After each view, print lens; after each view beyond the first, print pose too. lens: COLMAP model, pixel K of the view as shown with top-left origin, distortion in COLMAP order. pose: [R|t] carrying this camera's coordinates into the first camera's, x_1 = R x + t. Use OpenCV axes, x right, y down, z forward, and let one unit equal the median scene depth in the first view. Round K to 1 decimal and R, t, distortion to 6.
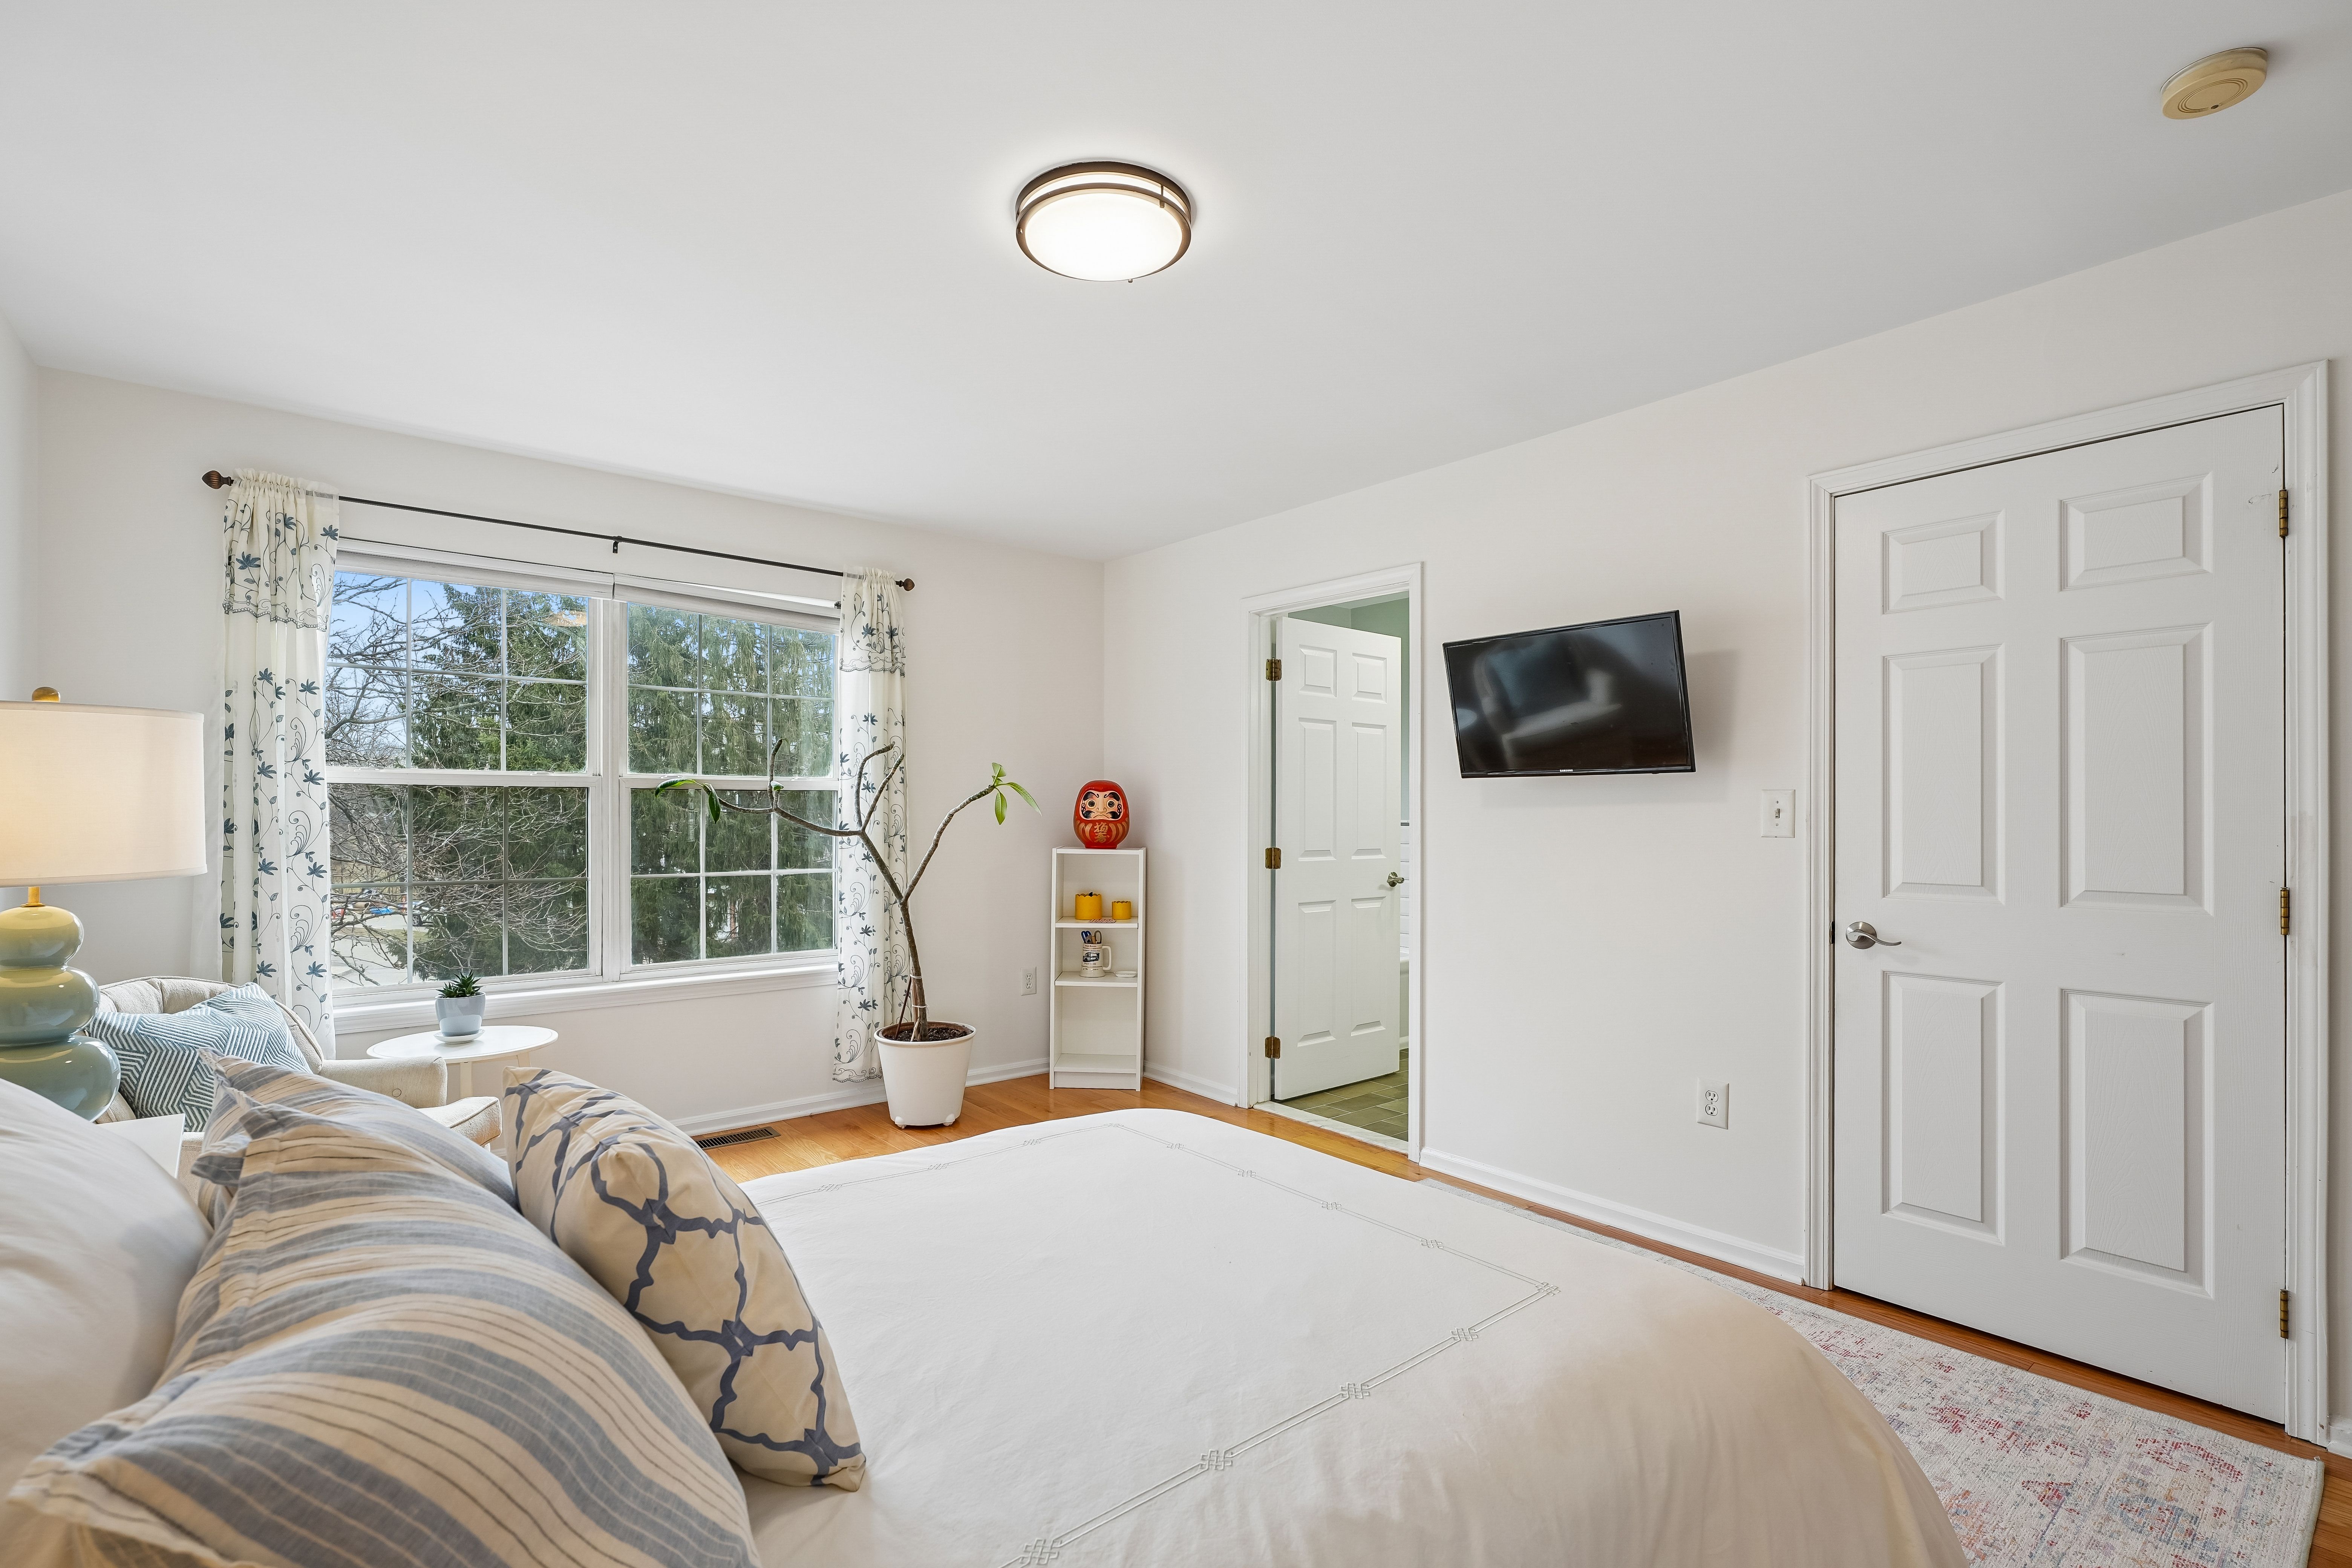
lens RADIAL K [[1054.3, 0, 1154.9], [0, 1054.3, 818.3], [0, 0, 1]] dist [-0.005513, 0.002280]
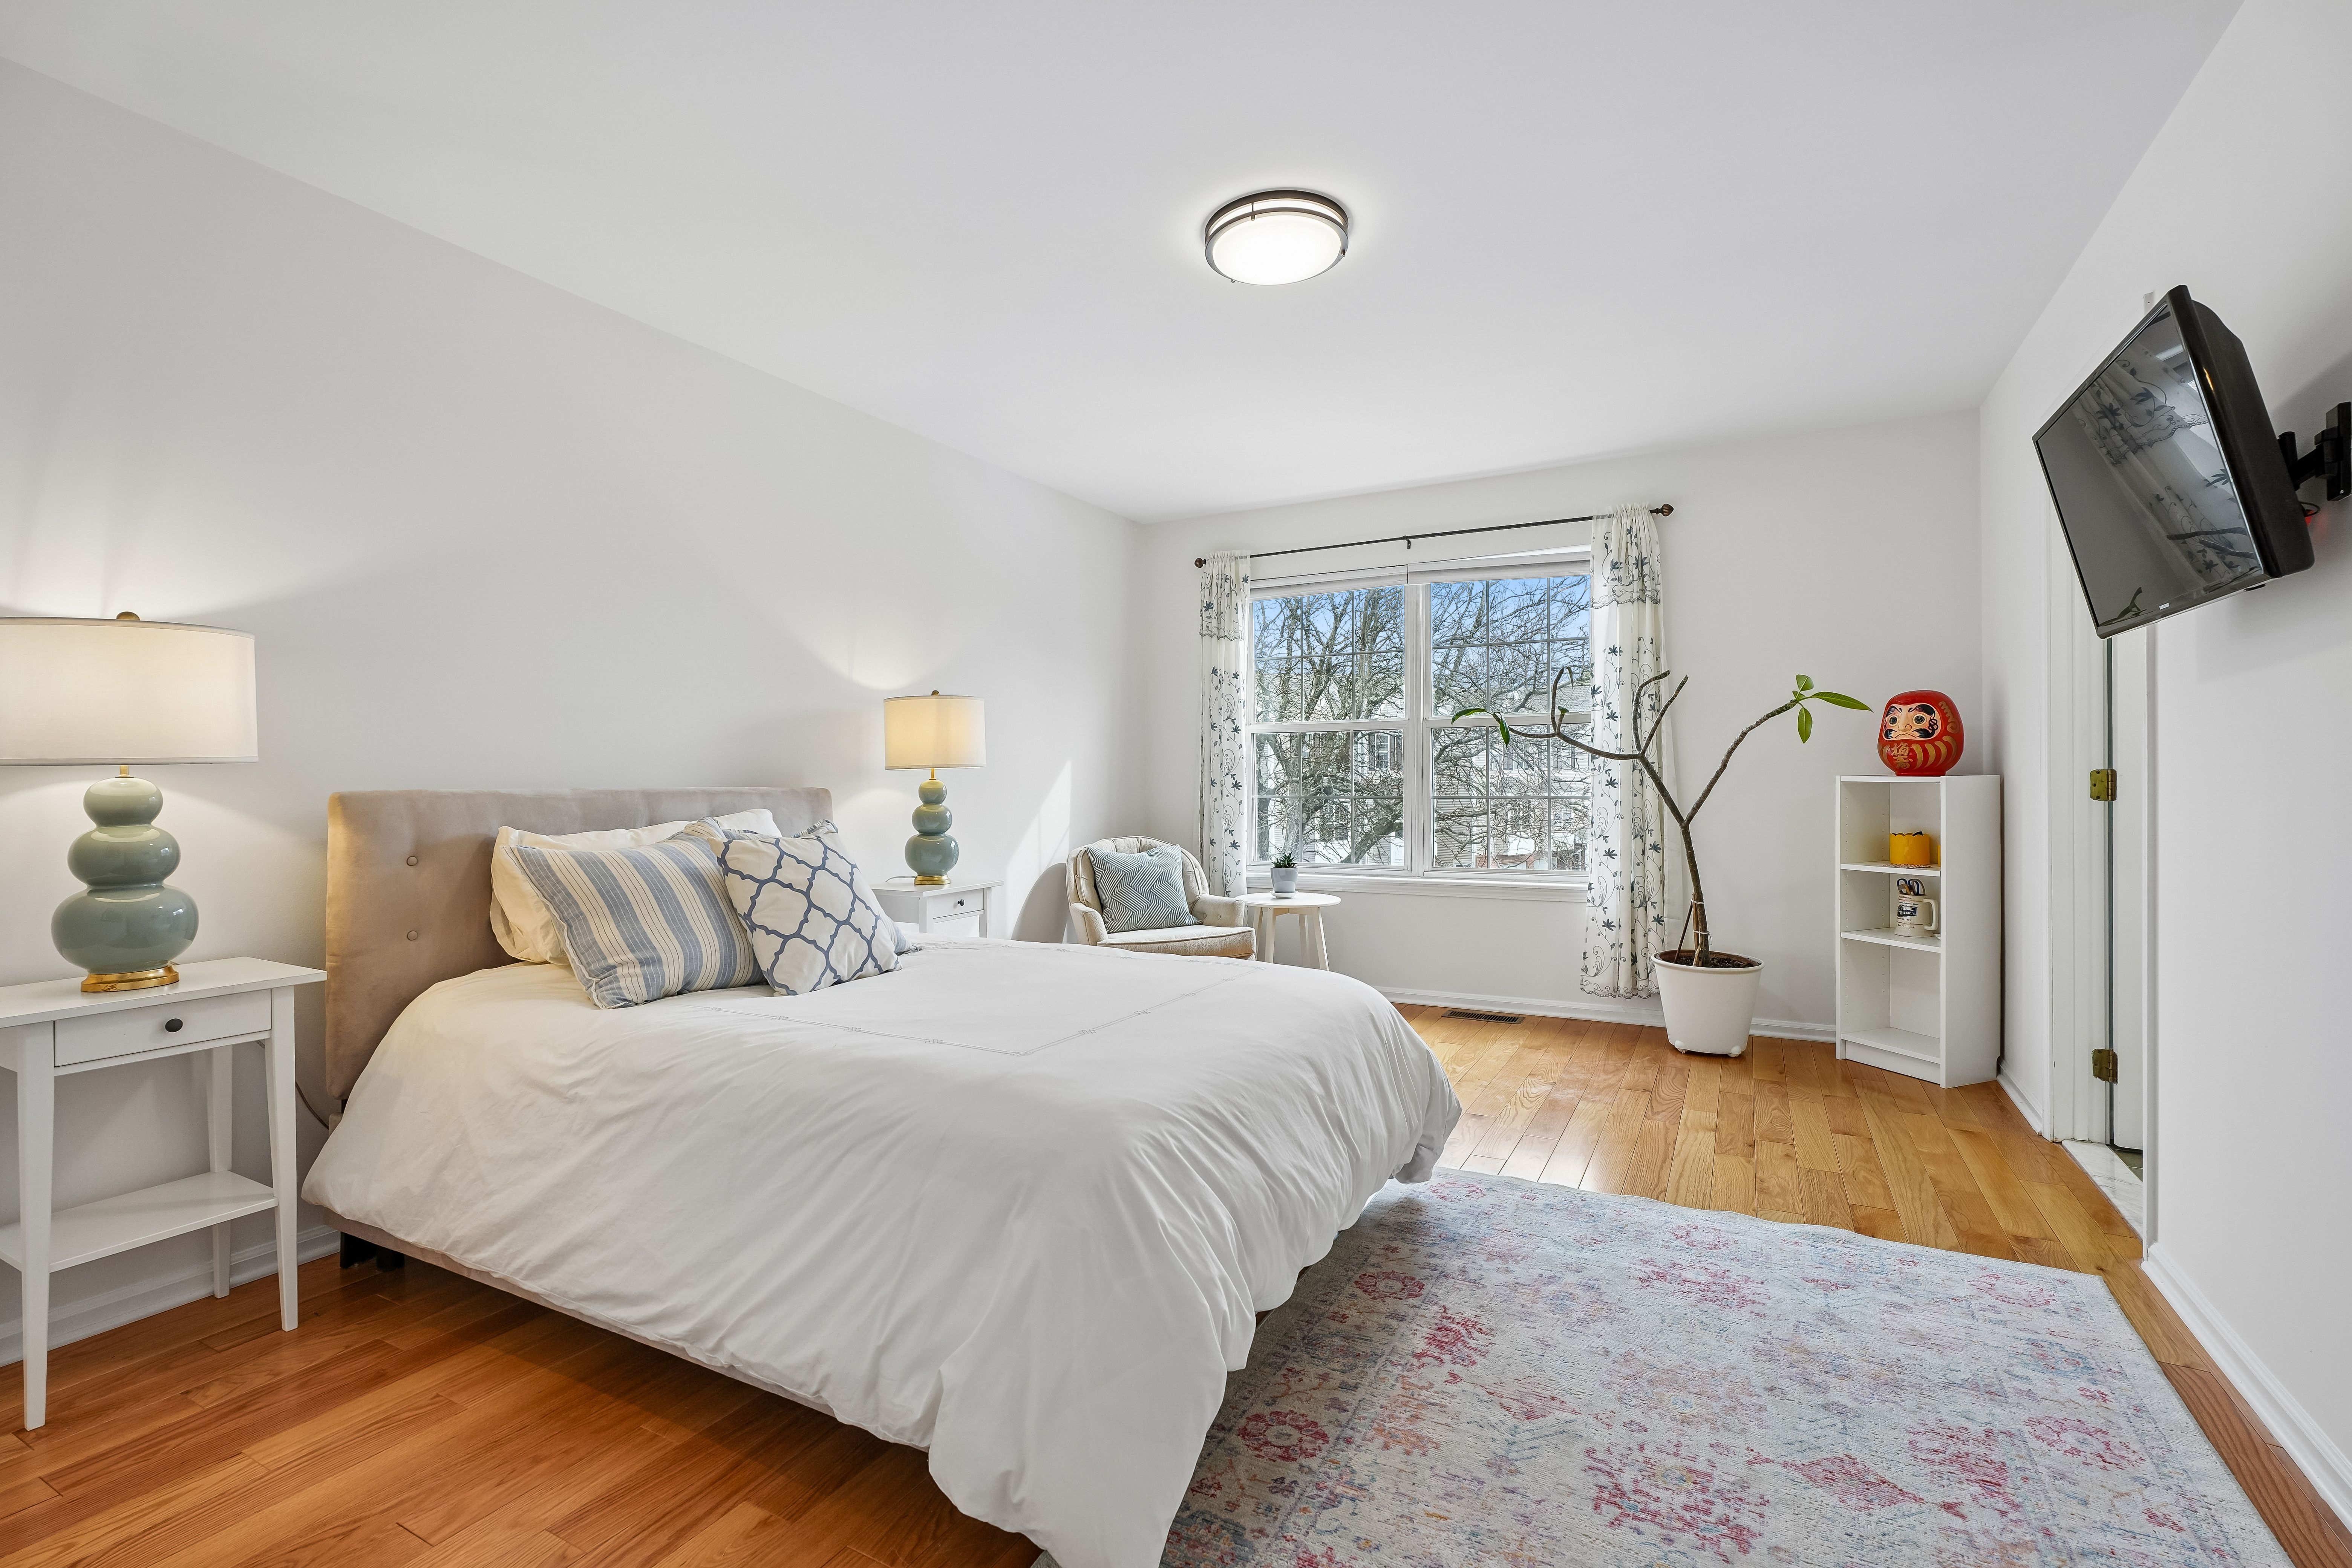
lens RADIAL K [[1054.3, 0, 1191.9], [0, 1054.3, 778.2], [0, 0, 1]] dist [-0.005513, 0.002280]
pose [[0.400192, -0.007843, -0.916398, 0.502249], [0.006472, 0.999963, -0.005732, 0.034322], [0.916408, -0.003637, 0.400228, 0.195798]]
